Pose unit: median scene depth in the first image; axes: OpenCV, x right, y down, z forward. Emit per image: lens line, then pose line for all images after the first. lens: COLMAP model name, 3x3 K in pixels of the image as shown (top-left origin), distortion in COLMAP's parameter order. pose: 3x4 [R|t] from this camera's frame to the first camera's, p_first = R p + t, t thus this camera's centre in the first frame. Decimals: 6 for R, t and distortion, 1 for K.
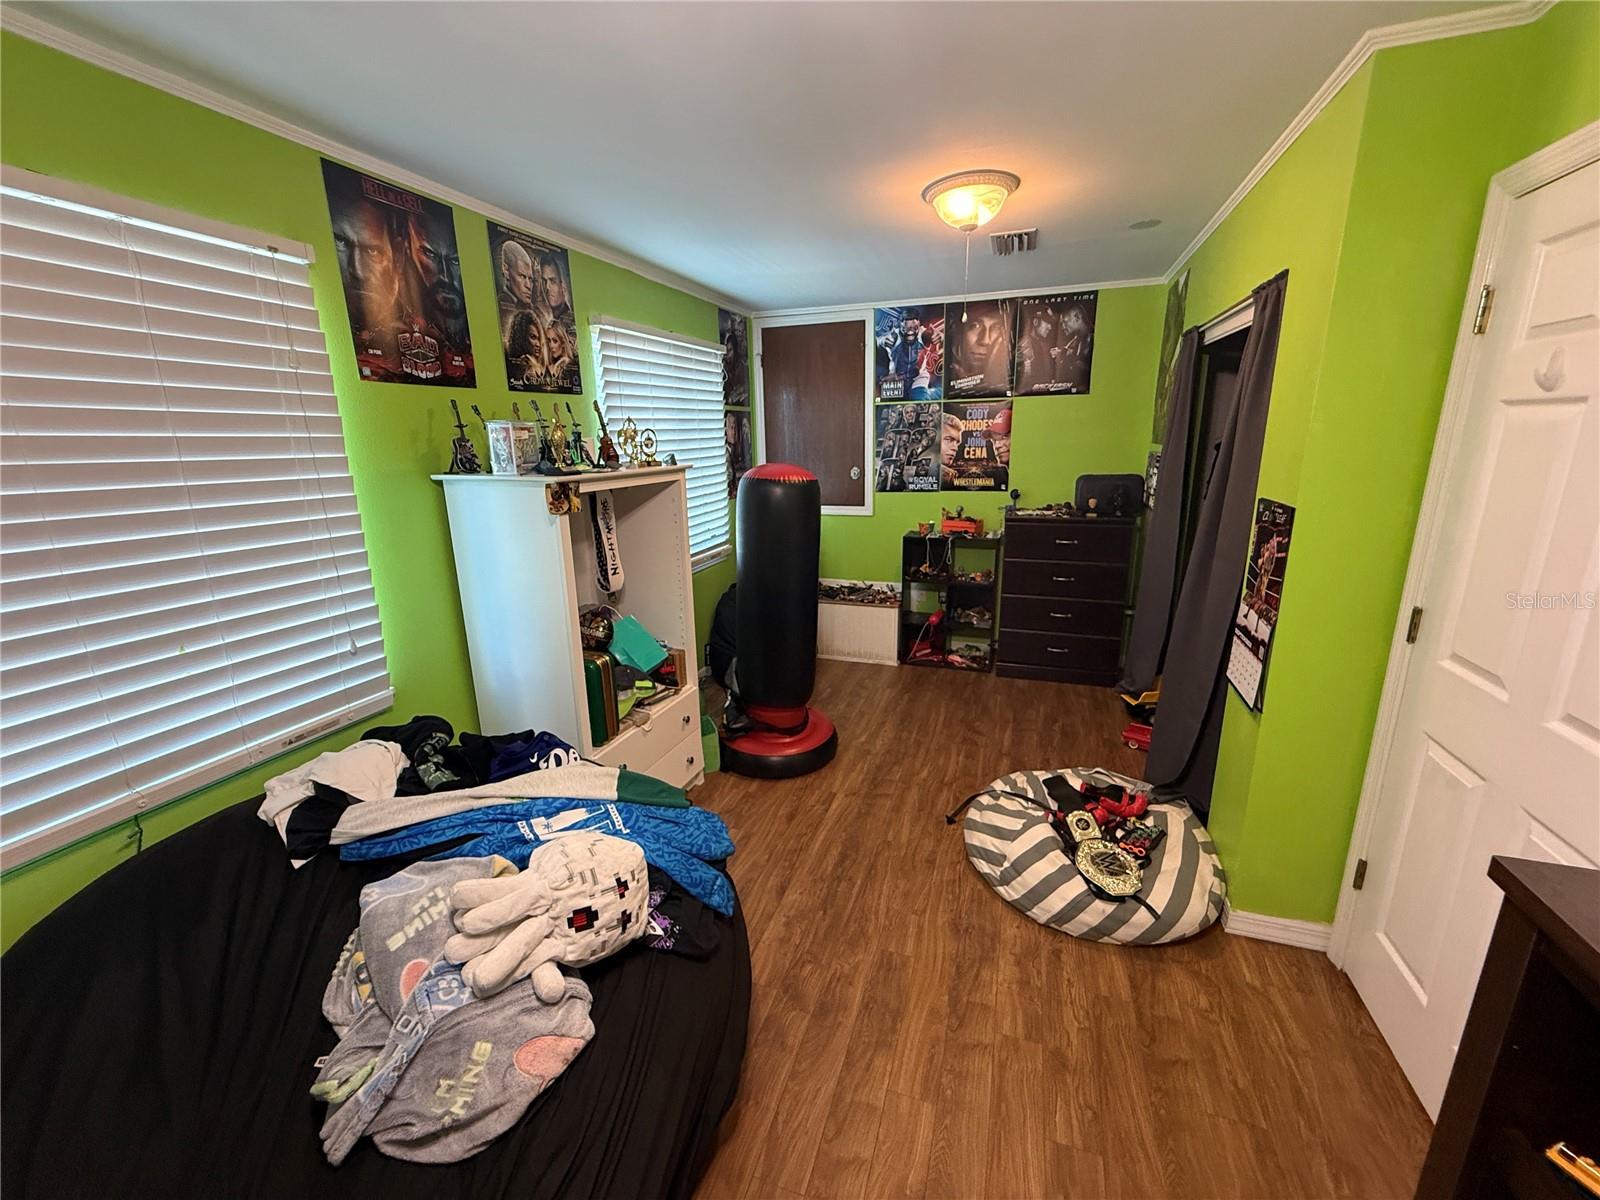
lens RADIAL K [[638.8, 0, 800.4], [0, 638.8, 599.8], [0, 0, 1]] dist [0.000325, 0.000171]
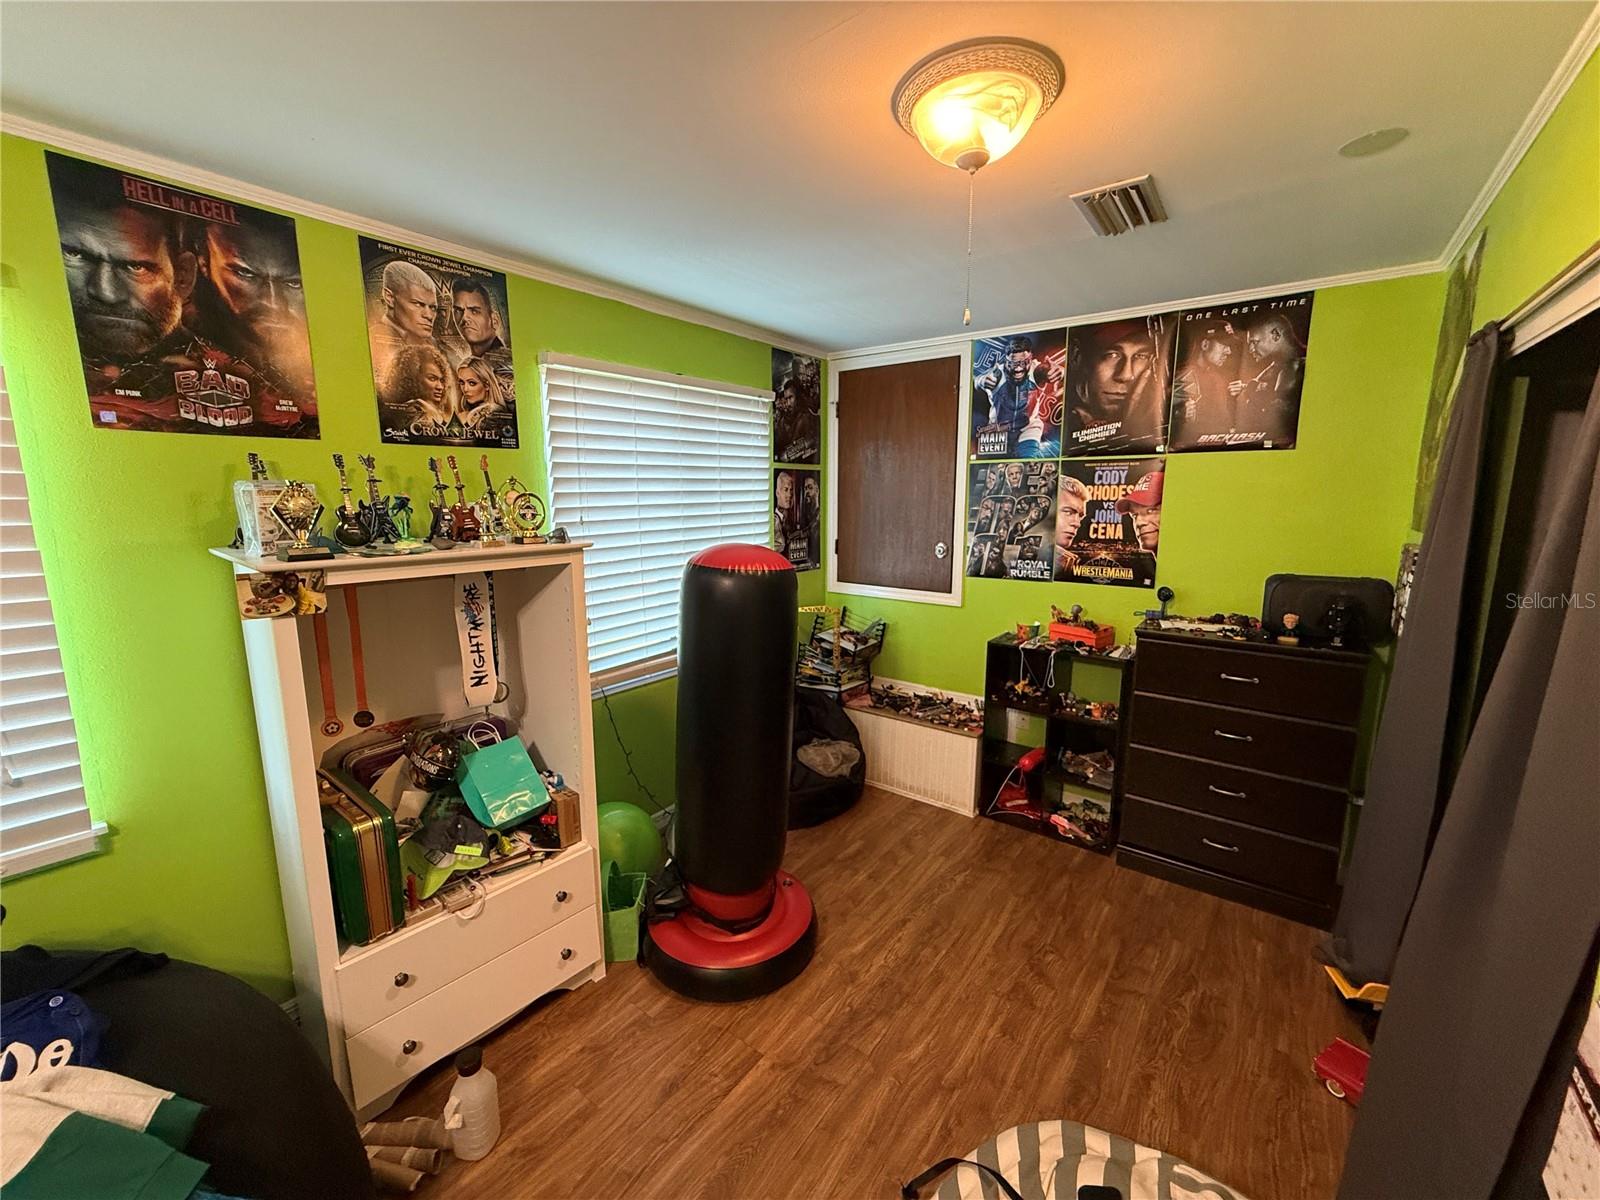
lens RADIAL K [[638.8, 0, 801.3], [0, 638.8, 599.1], [0, 0, 1]] dist [0.000325, 0.000171]
pose [[0.951454, 0.070535, -0.299601, 0.245488], [-0.095723, 0.992928, -0.070224, -0.107424], [0.292529, 0.095494, 0.951477, 0.346666]]
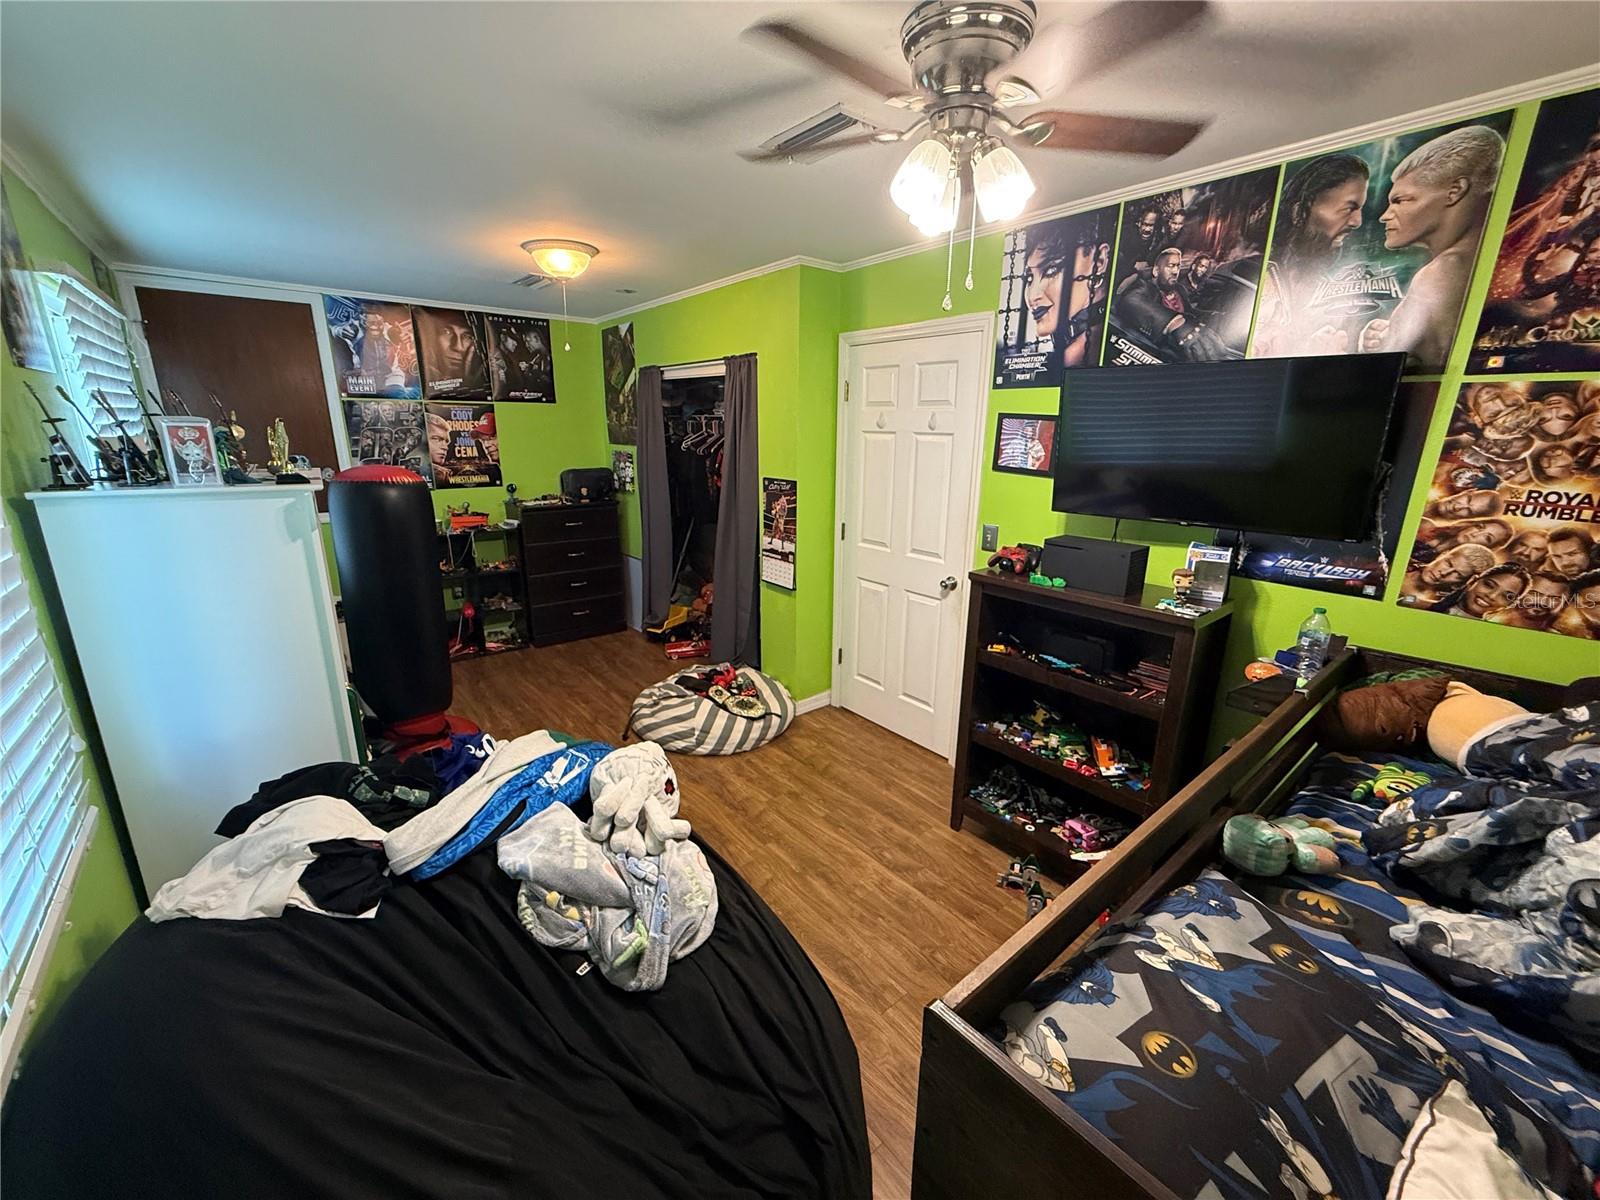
lens RADIAL K [[638.8, 0, 797.2], [0, 638.8, 599.2], [0, 0, 1]] dist [0.000325, 0.000171]
pose [[0.522965, -0.197277, 0.829210, -0.529873], [0.192760, 0.975016, 0.110397, -0.002928], [-0.830272, 0.102105, 0.547926, -0.022008]]
